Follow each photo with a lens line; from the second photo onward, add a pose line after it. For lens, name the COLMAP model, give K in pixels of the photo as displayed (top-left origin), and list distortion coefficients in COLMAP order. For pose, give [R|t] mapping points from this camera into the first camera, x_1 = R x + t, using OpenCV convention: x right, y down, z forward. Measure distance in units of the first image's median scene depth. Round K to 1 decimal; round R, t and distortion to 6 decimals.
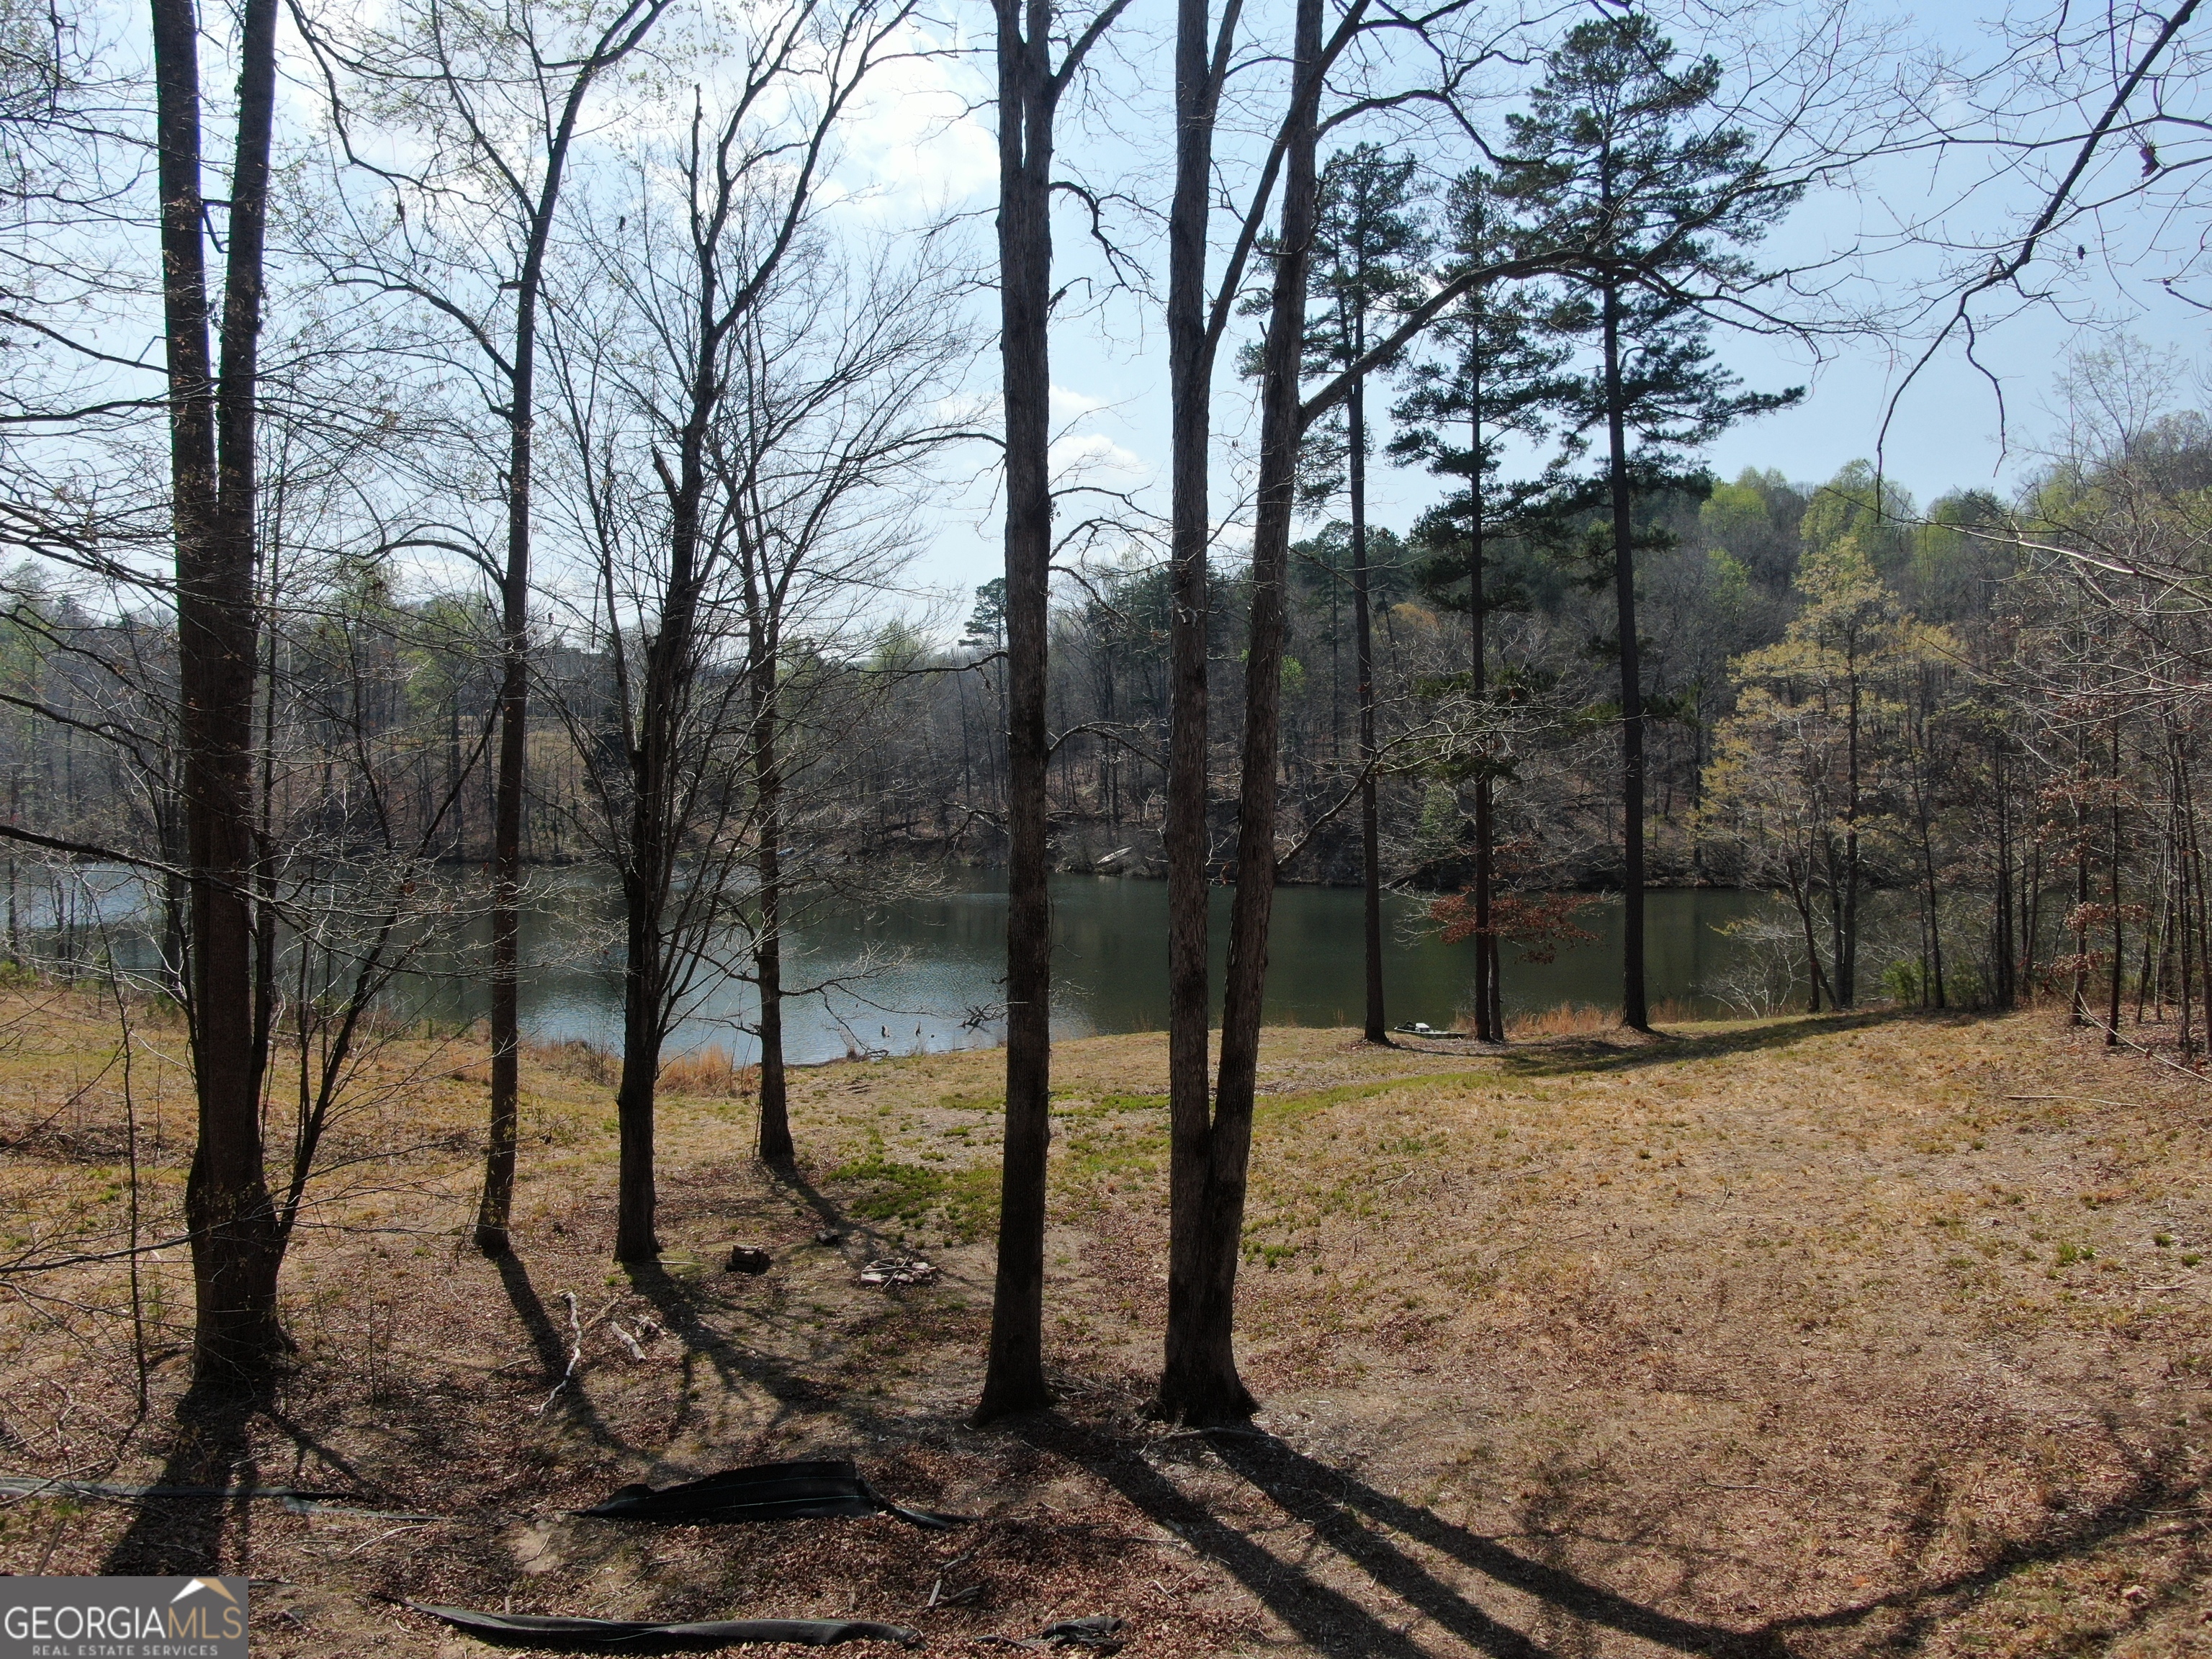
lens RADIAL K [[1578.0, 0, 1113.8], [0, 1578.0, 852.6], [0, 0, 1]] dist [-0.024622, -0.001737]
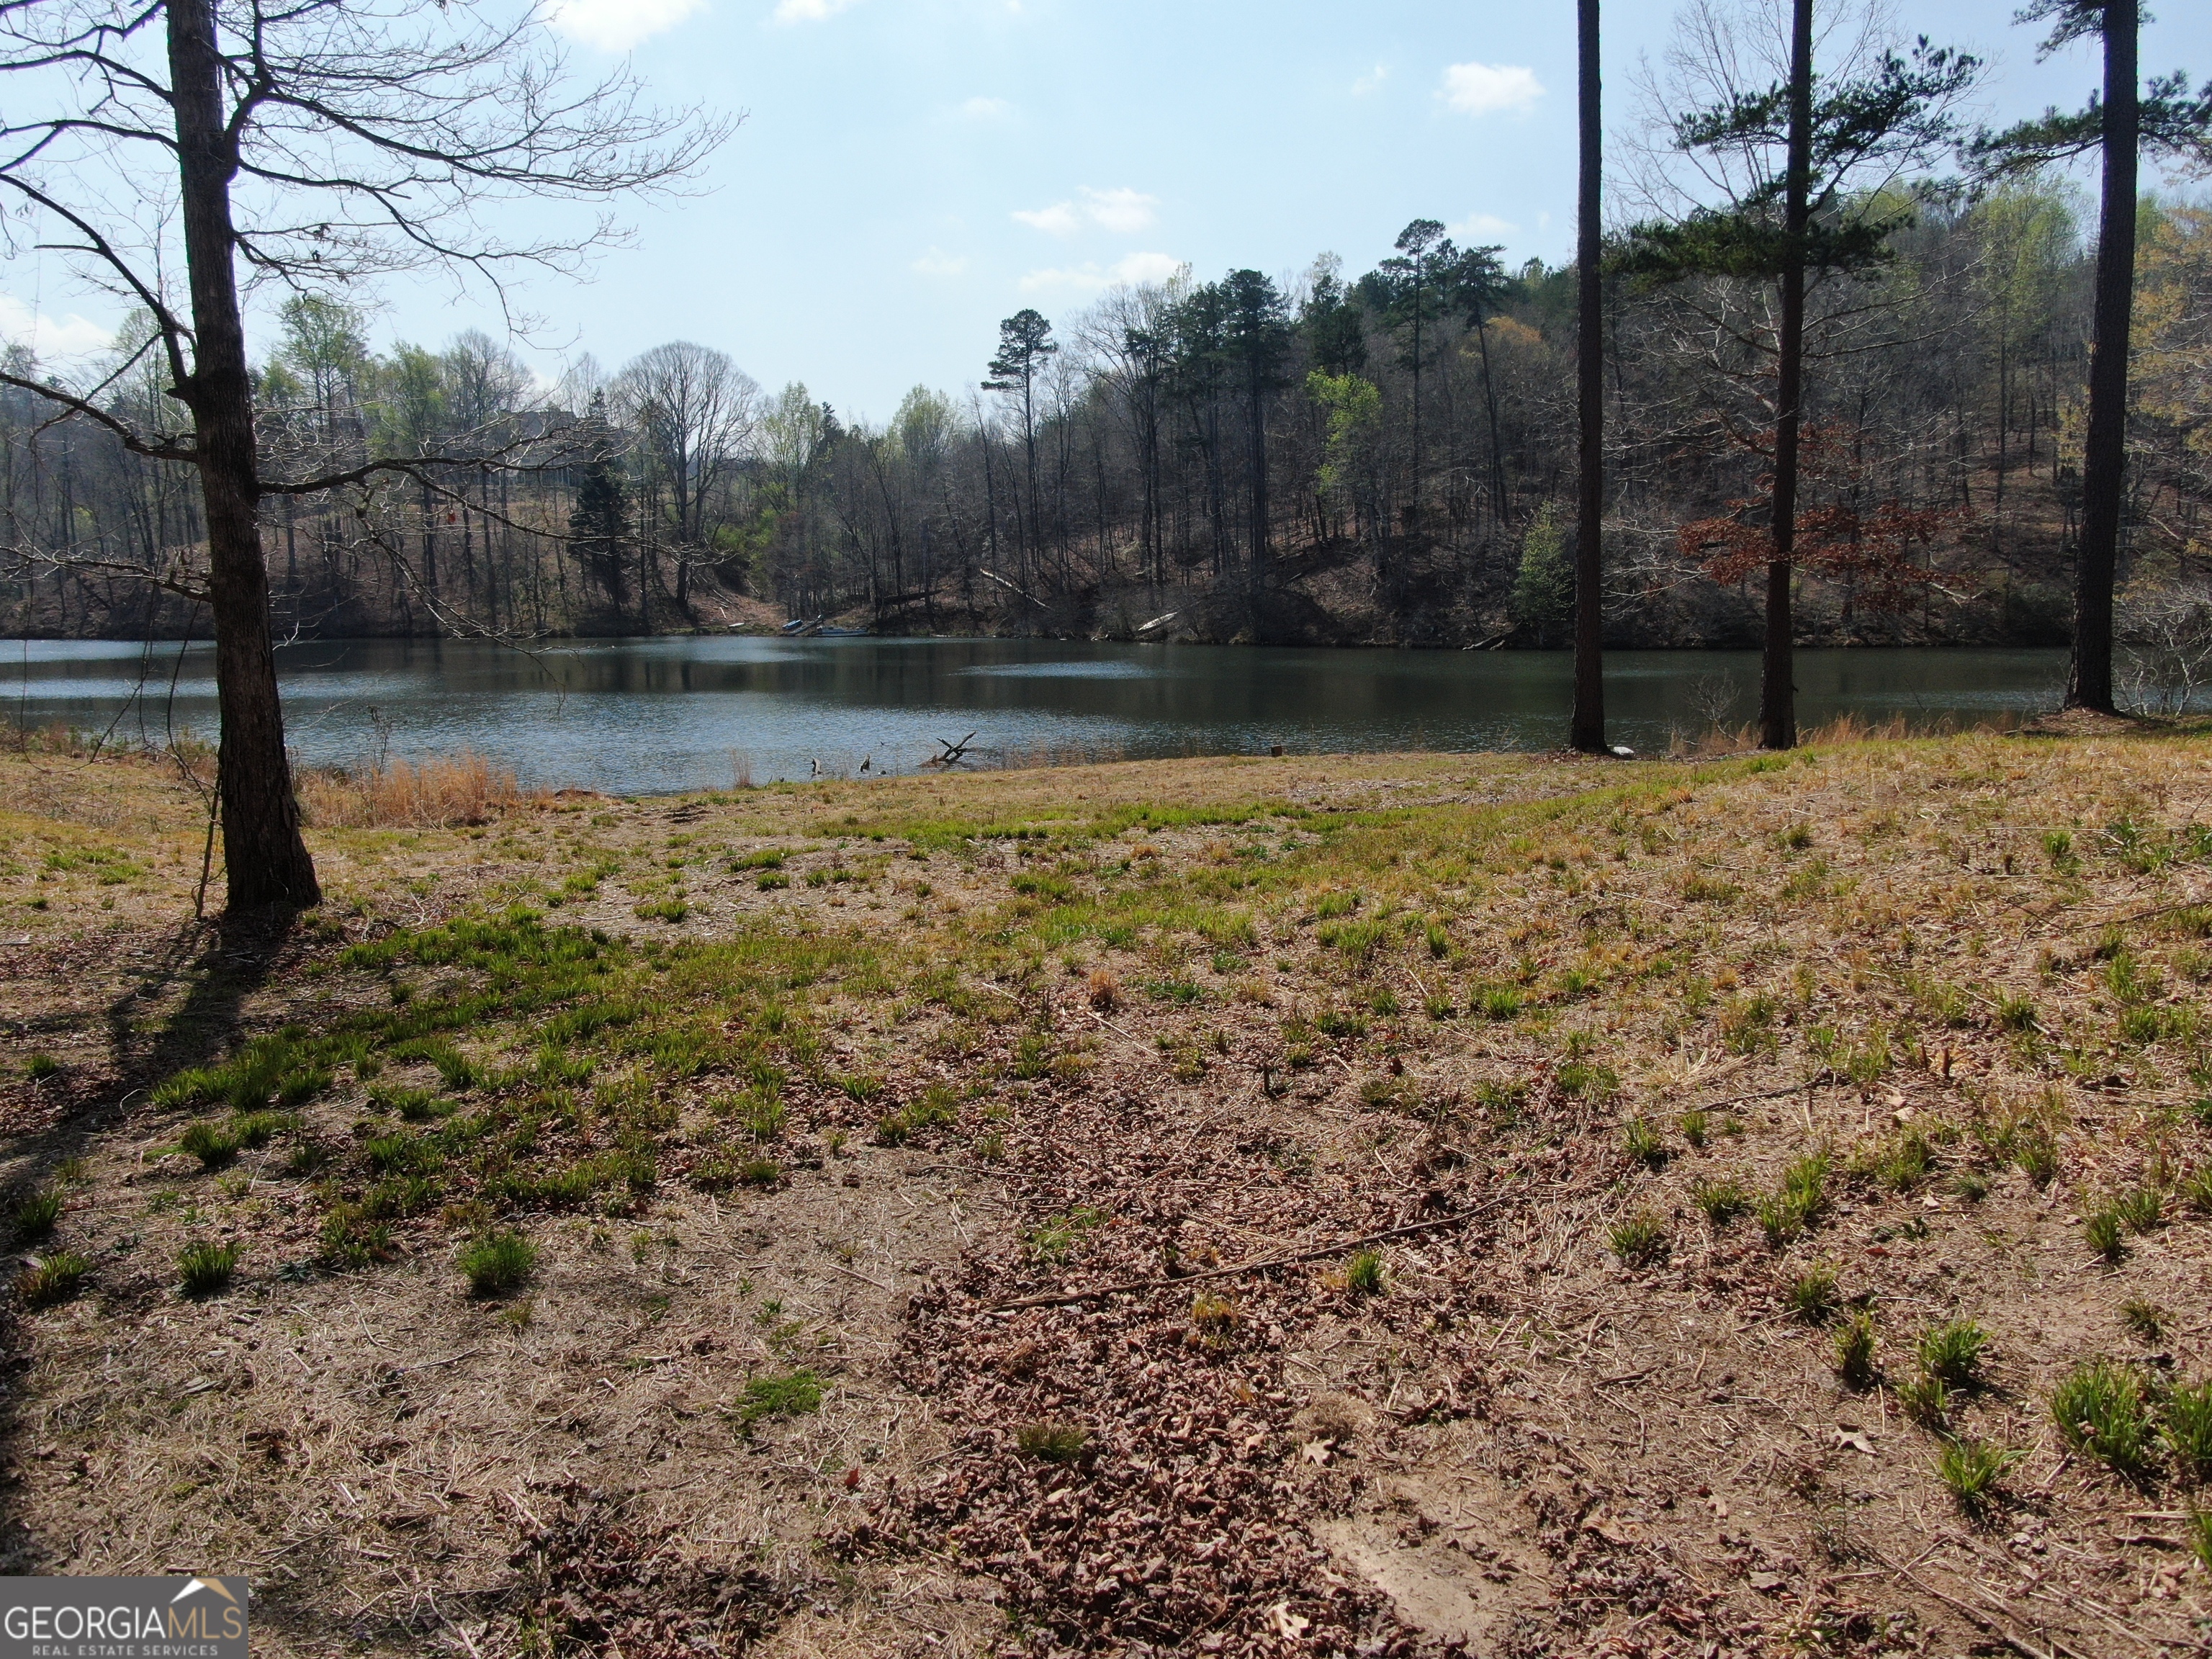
lens RADIAL K [[1578.0, 0, 1113.8], [0, 1578.0, 852.6], [0, 0, 1]] dist [-0.024622, -0.001737]
pose [[0.999585, 0.001768, -0.028764, 0.001452], [0.001684, 0.992828, 0.119542, 0.026525], [0.028769, -0.119541, 0.992412, 0.124527]]
